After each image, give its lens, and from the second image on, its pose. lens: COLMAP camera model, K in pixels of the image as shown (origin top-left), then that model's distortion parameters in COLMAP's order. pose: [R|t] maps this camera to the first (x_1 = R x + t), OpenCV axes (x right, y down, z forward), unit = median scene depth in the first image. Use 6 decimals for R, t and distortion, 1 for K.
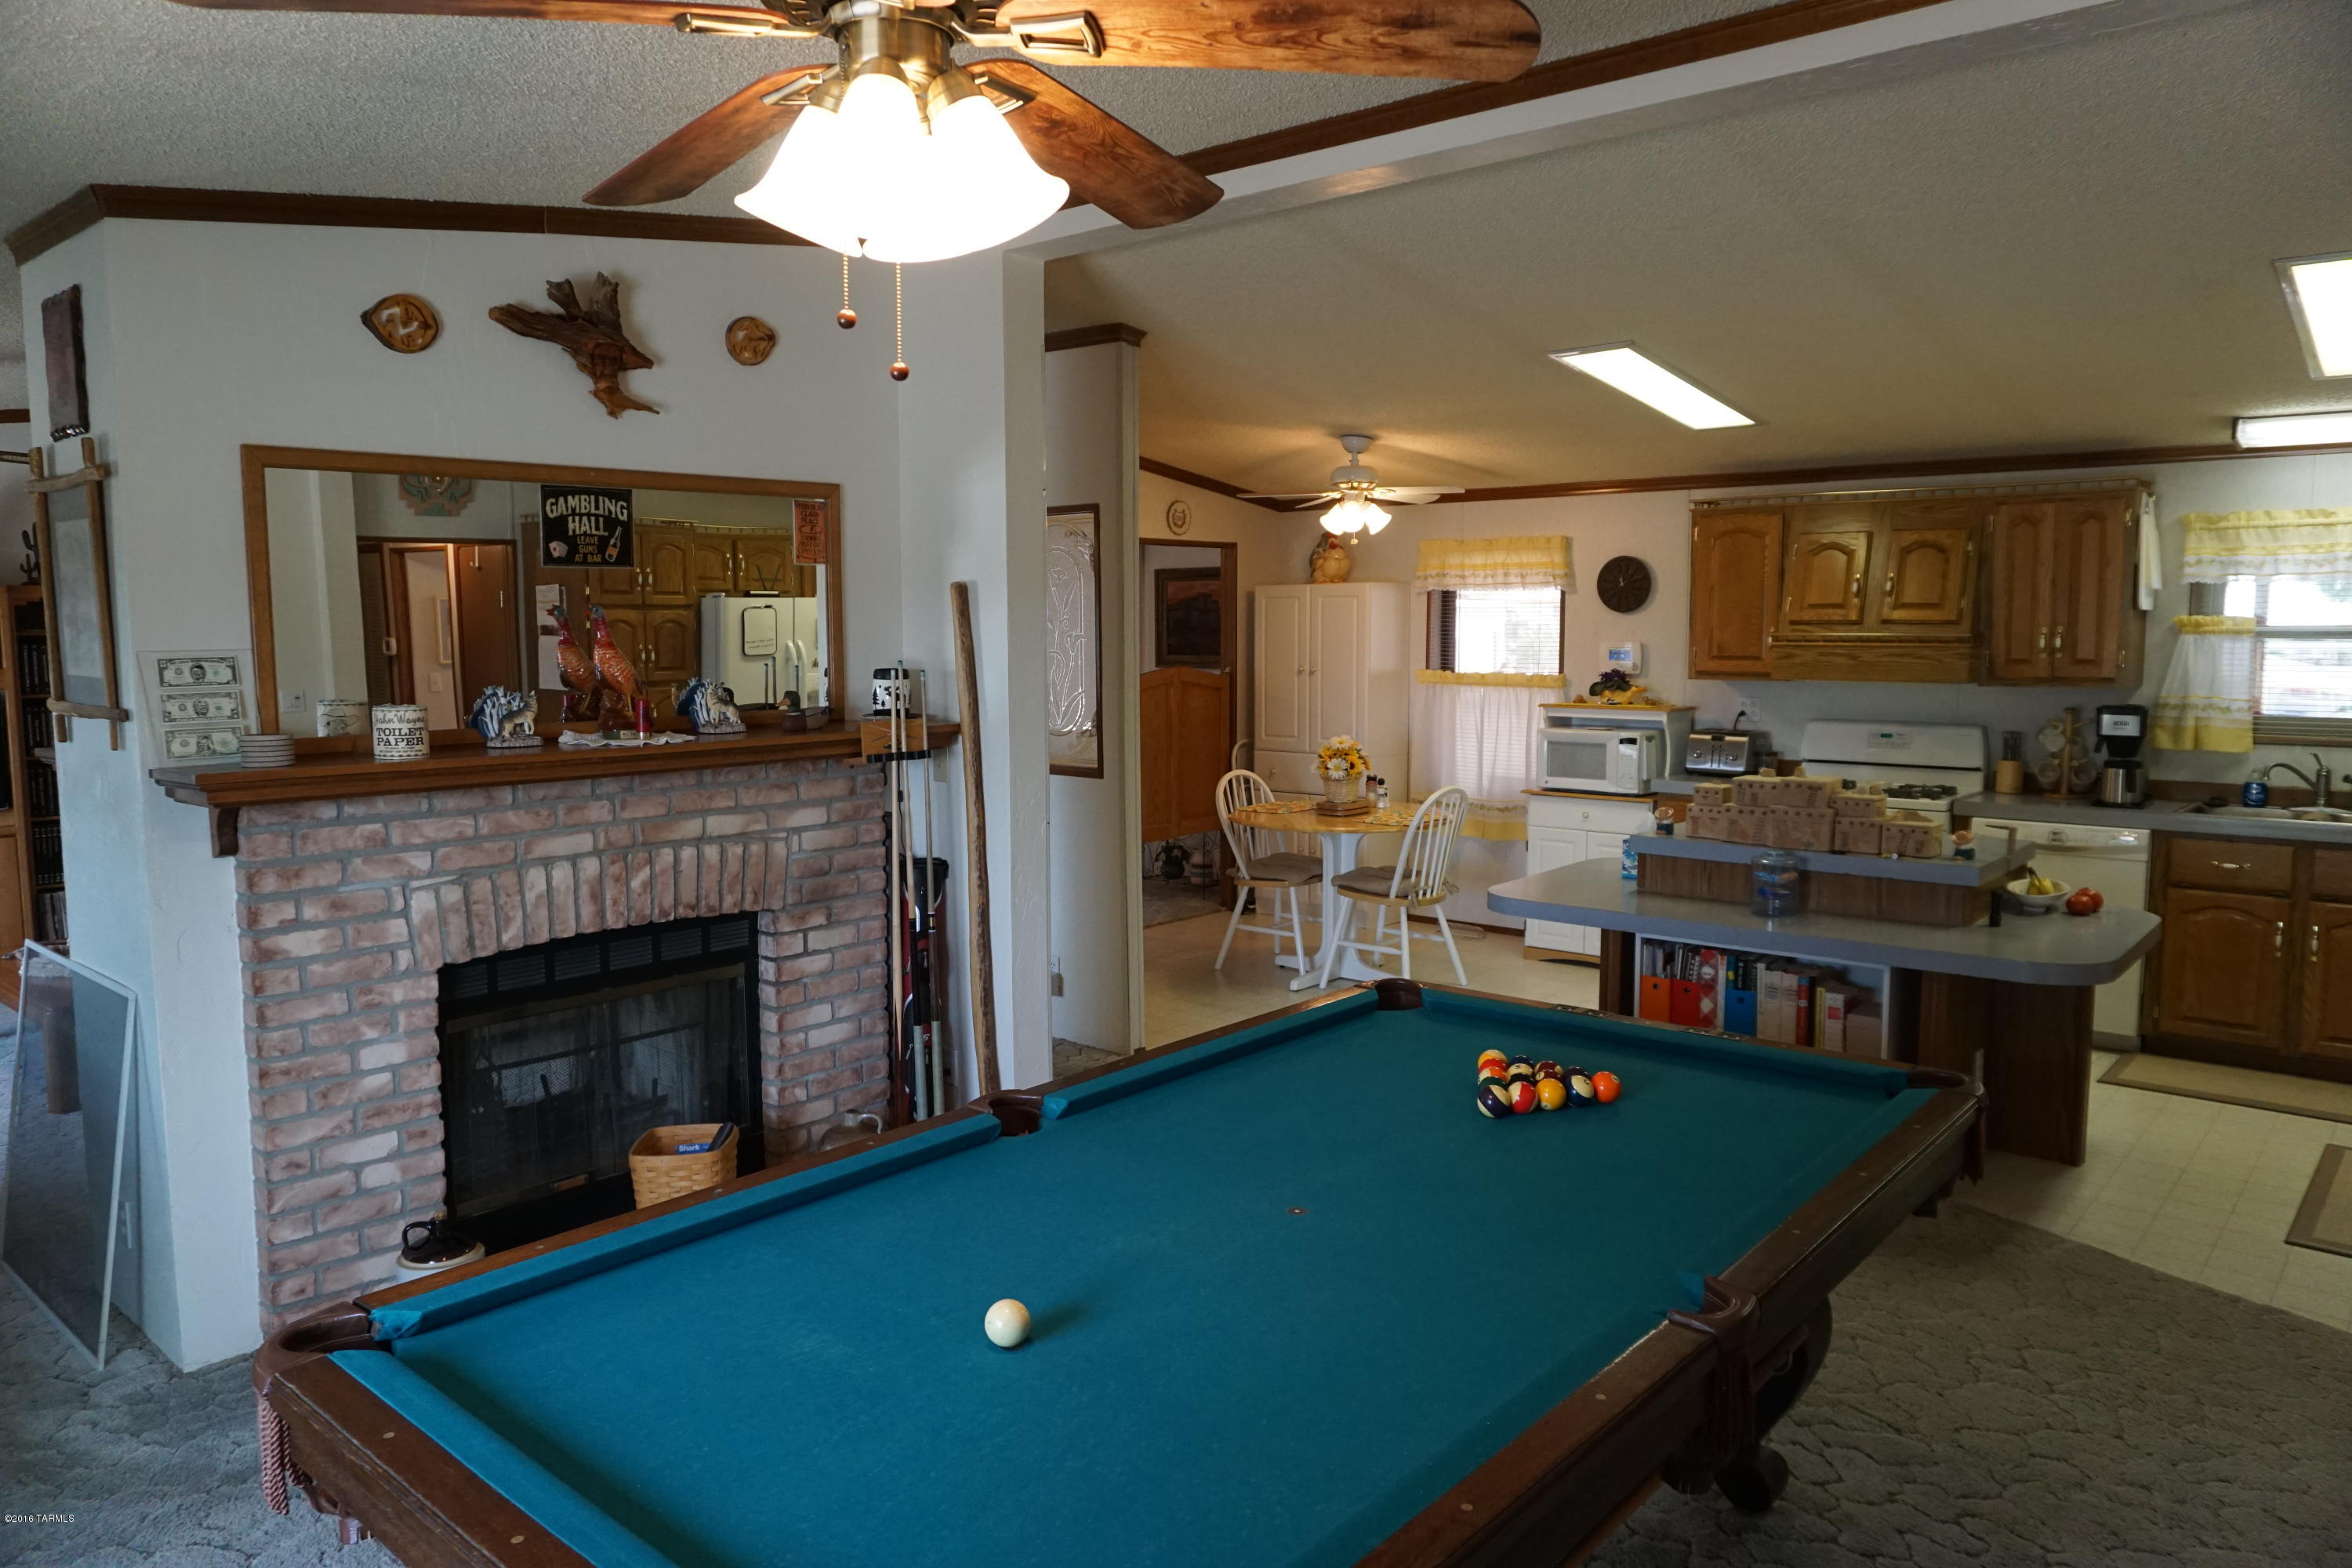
lens RADIAL K [[1570.4, 0, 1170.9], [0, 1570.4, 782.5], [0, 0, 1]] dist [-0.003507, 0.004602]
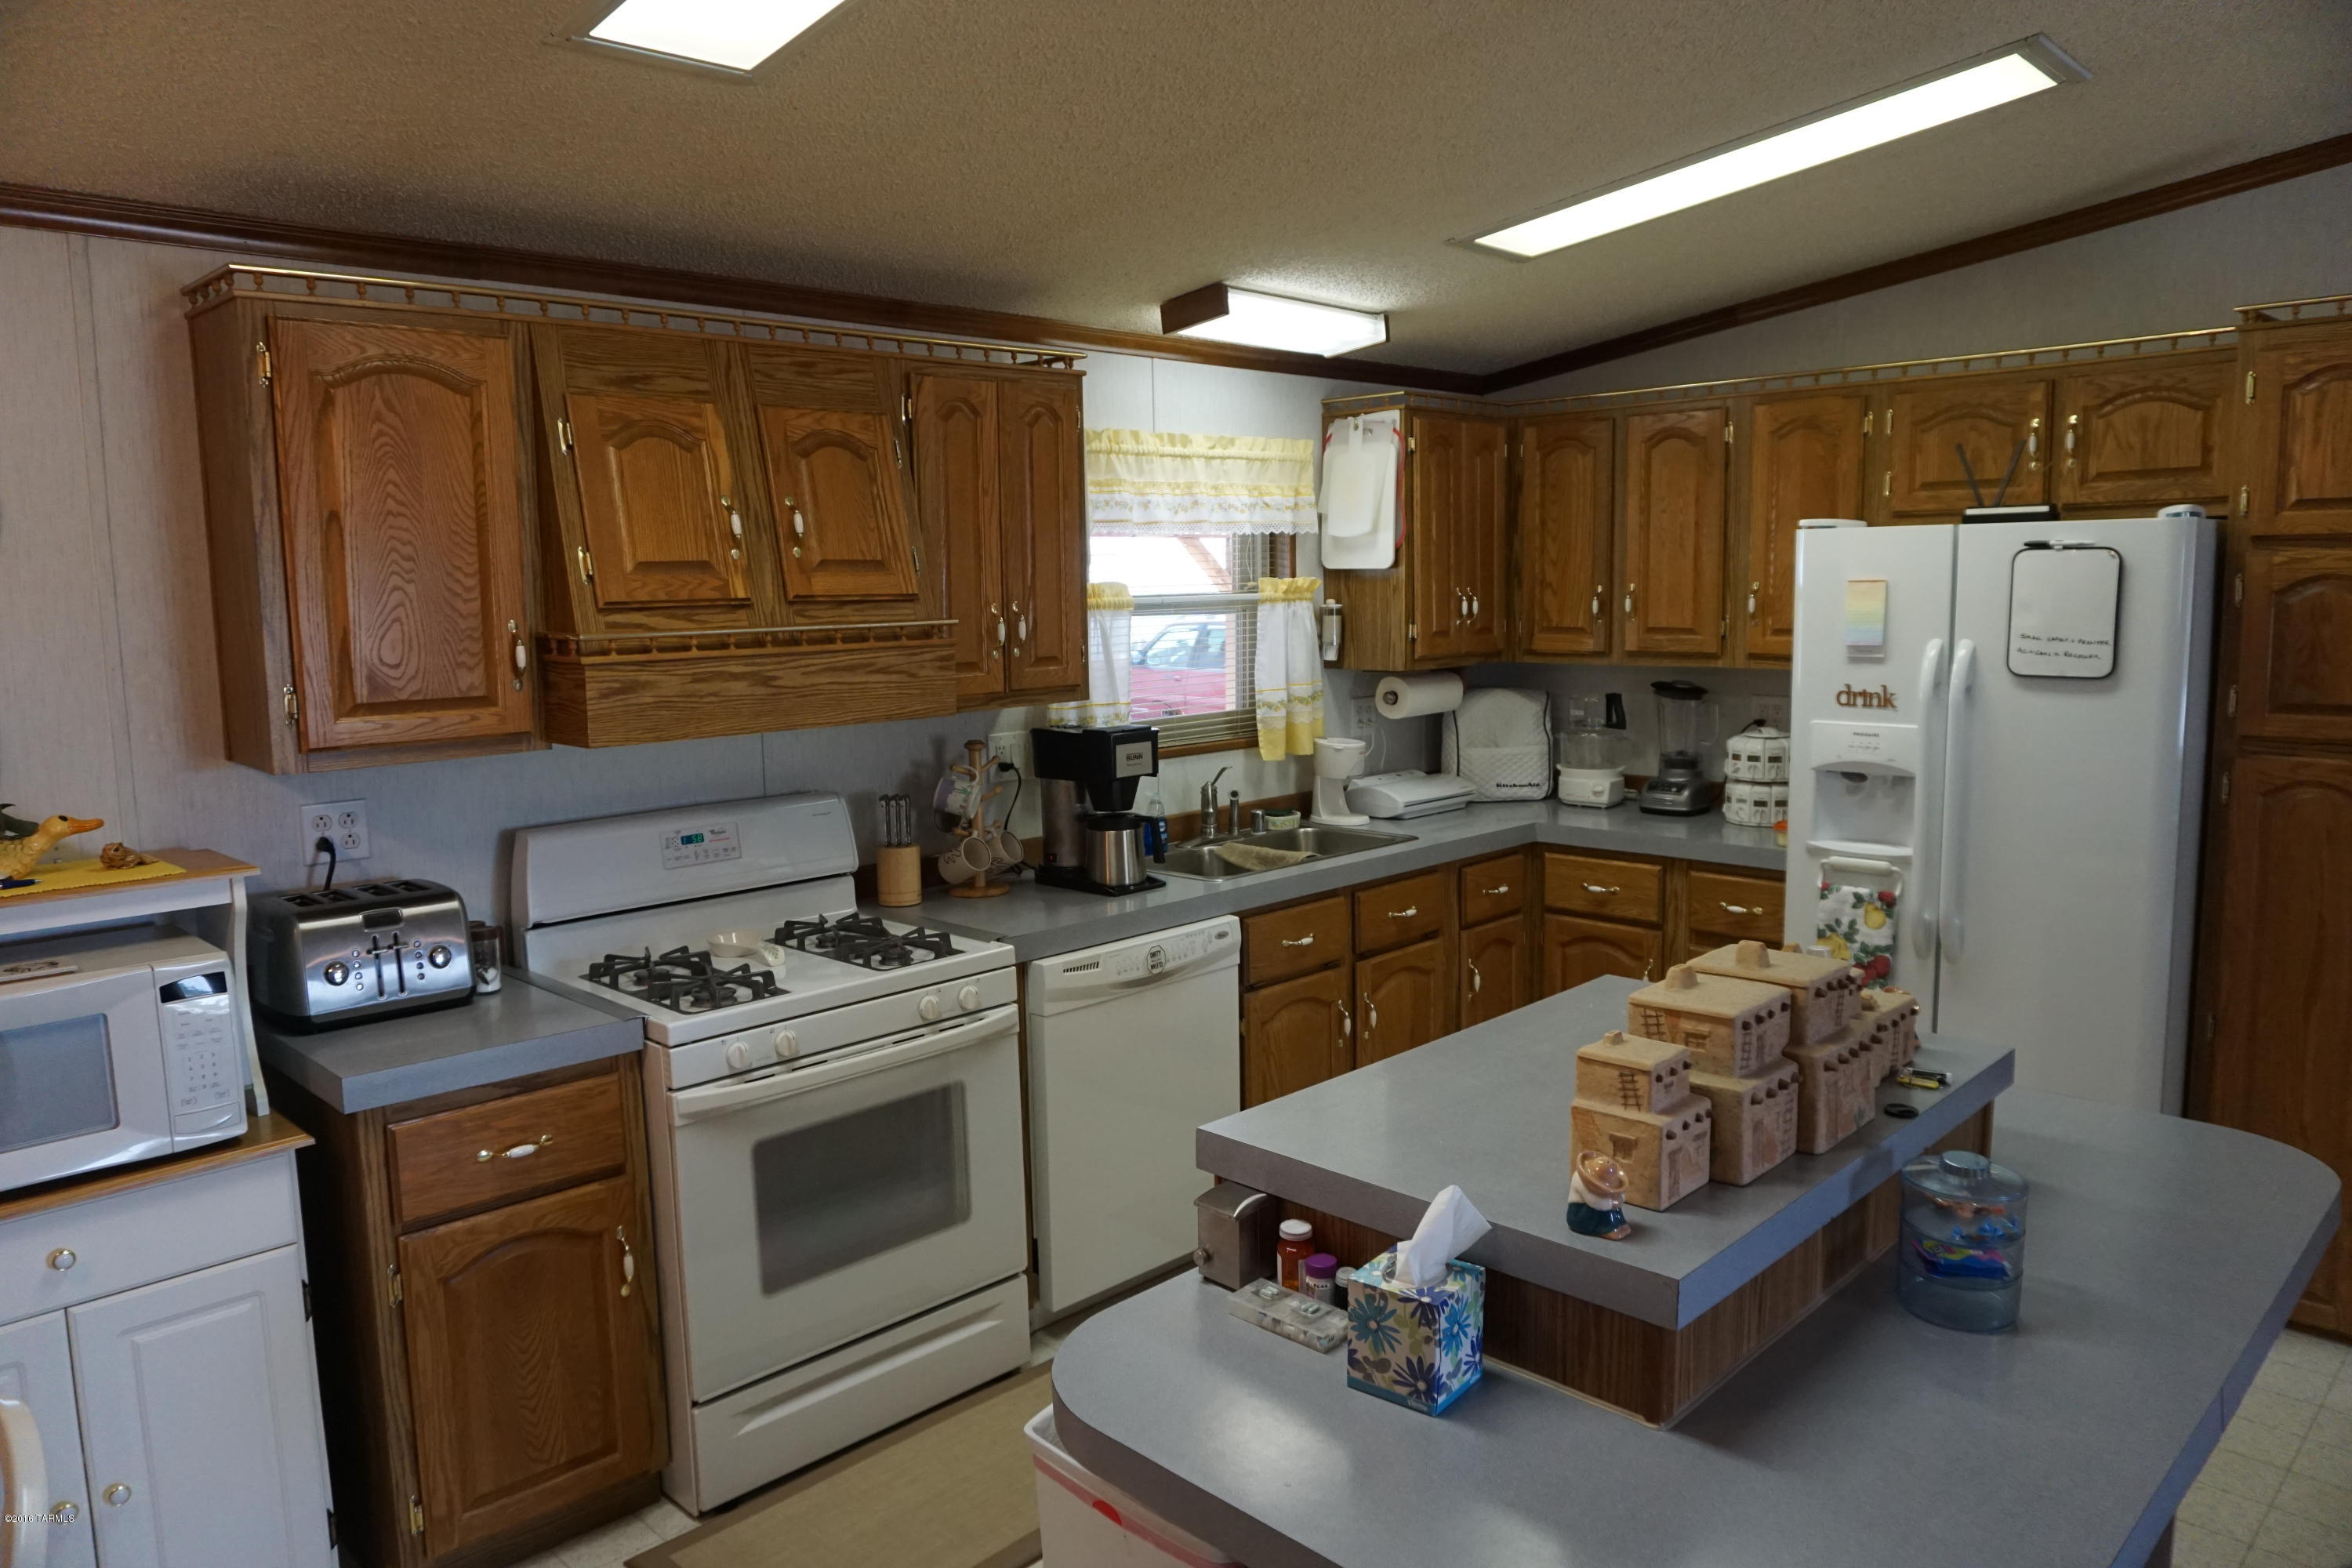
lens RADIAL K [[1570.4, 0, 1169.9], [0, 1570.4, 781.3], [0, 0, 1]] dist [-0.003507, 0.004602]
pose [[0.082348, -0.125435, 0.988678, -0.005619], [0.121621, 0.985898, 0.114952, -0.089405], [-0.989155, 0.110778, 0.096442, 0.850079]]
